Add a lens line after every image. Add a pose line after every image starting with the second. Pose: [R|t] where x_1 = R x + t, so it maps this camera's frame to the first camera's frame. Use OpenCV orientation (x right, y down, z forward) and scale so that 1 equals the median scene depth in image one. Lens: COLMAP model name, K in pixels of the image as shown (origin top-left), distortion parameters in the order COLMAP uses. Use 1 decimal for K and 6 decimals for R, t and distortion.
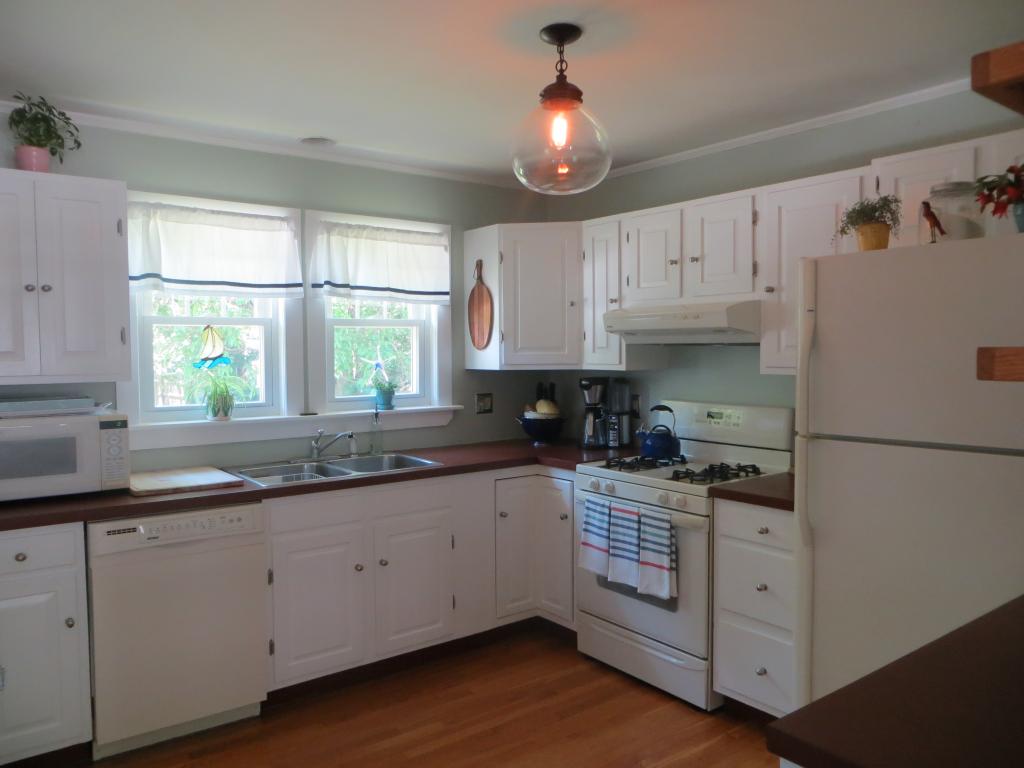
lens RADIAL K [[768.8, 0, 510.0], [0, 768.8, 386.9], [0, 0, 1]] dist [-0.028944, -0.008058]
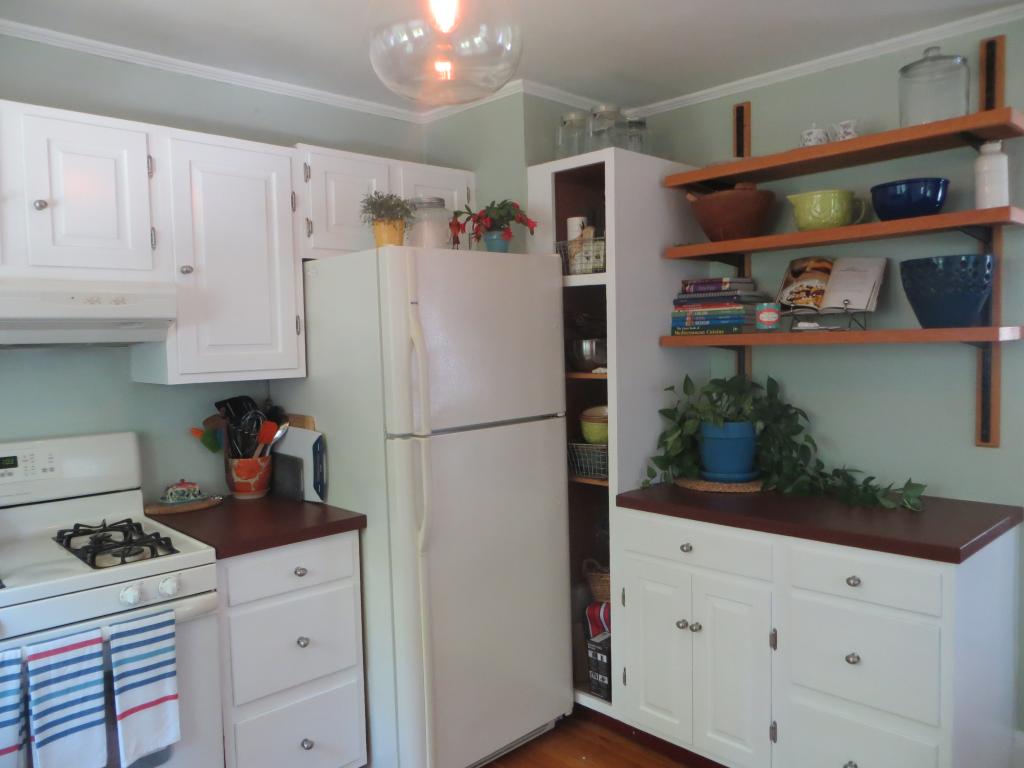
lens RADIAL K [[768.8, 0, 509.3], [0, 768.8, 379.8], [0, 0, 1]] dist [-0.028944, -0.008058]
pose [[-0.118947, -0.043913, 0.991929, -0.425657], [0.073663, 0.995878, 0.052921, -0.035223], [-0.990164, 0.079363, -0.115222, 0.753212]]
